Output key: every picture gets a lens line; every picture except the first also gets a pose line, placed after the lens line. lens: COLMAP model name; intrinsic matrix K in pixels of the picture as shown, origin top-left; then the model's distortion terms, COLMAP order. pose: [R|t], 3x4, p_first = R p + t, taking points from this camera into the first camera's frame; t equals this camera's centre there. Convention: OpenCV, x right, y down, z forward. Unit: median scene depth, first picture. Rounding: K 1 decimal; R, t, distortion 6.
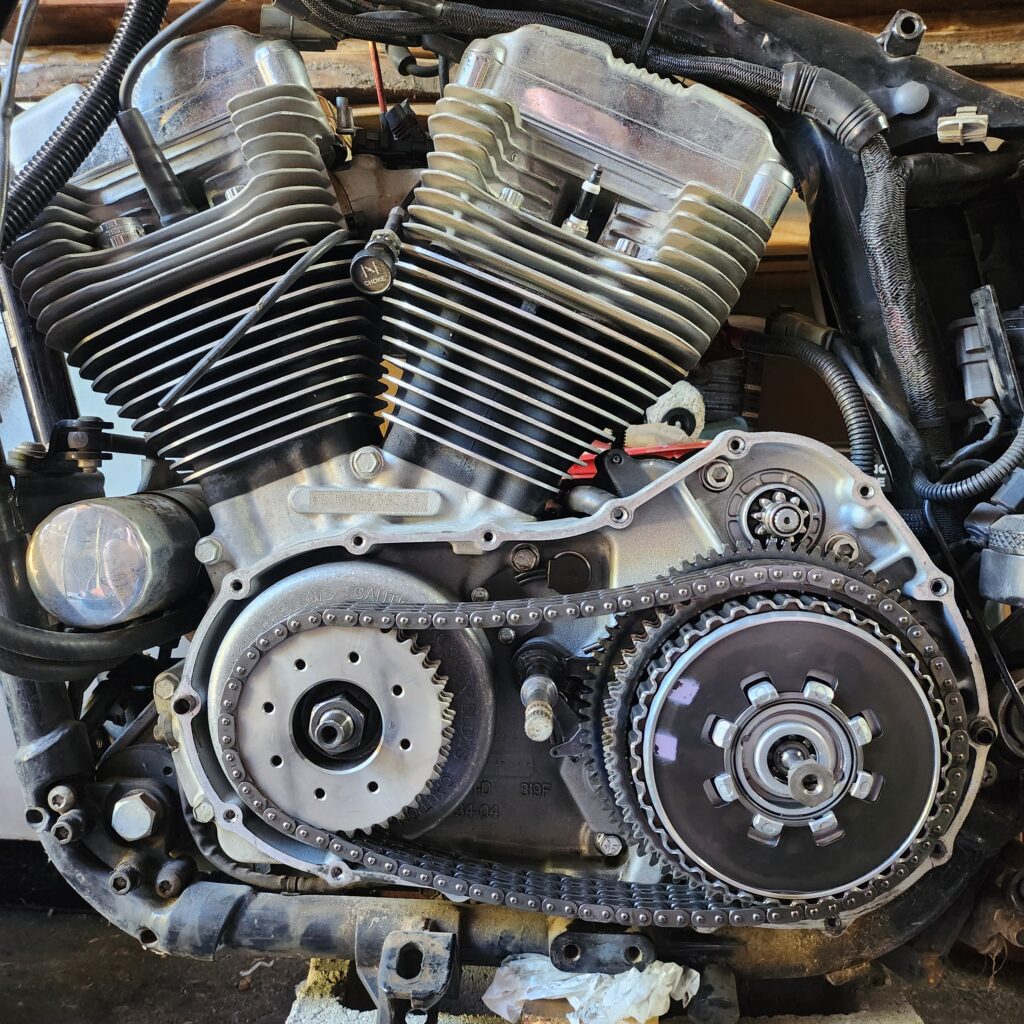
lens RADIAL K [[897.2, 0, 510.7], [0, 897.2, 513.3], [0, 0, 1]] dist [0.012843, -0.002347]
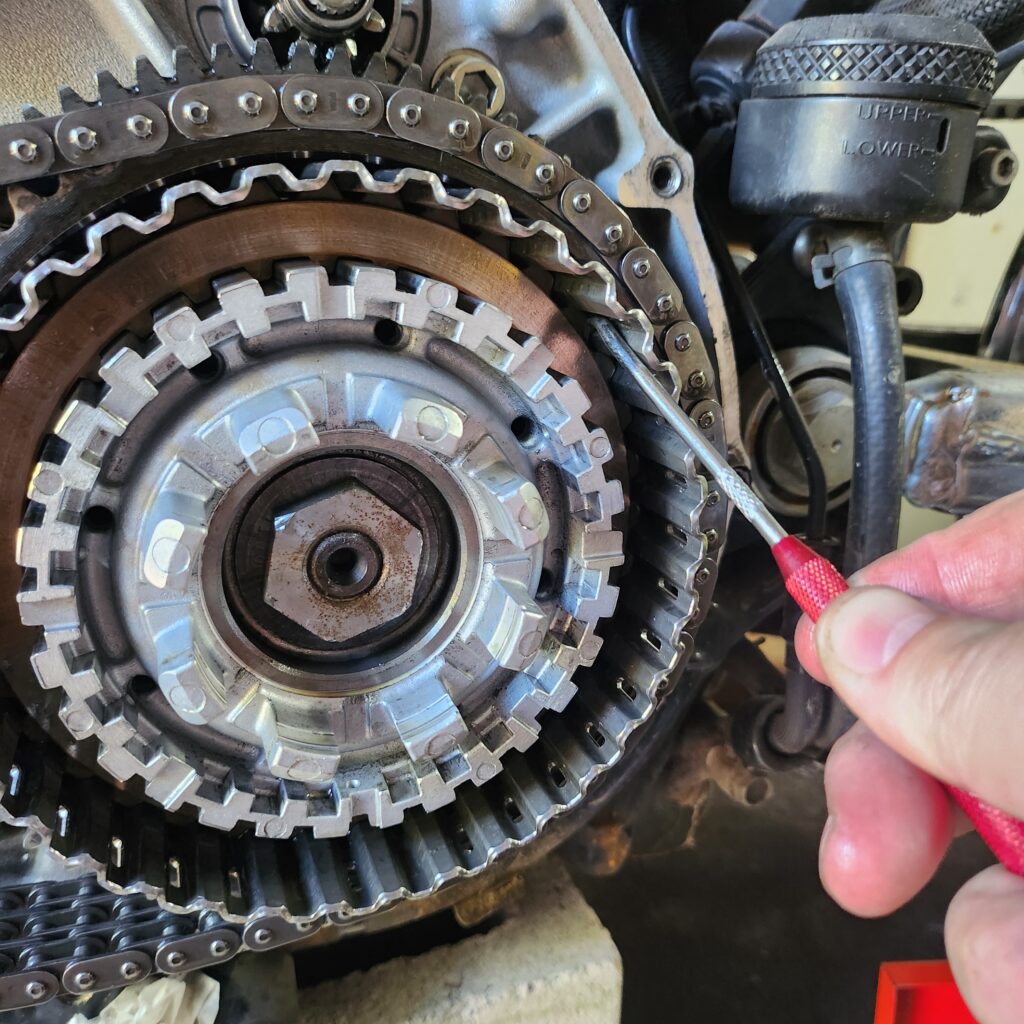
lens RADIAL K [[897.2, 0, 511.8], [0, 897.2, 512.7], [0, 0, 1]] dist [0.012843, -0.002347]
pose [[0.915808, -0.115406, 0.384677, 0.200666], [0.002498, 0.959443, 0.281891, 0.114676], [-0.401608, -0.257197, 0.878954, 0.567458]]
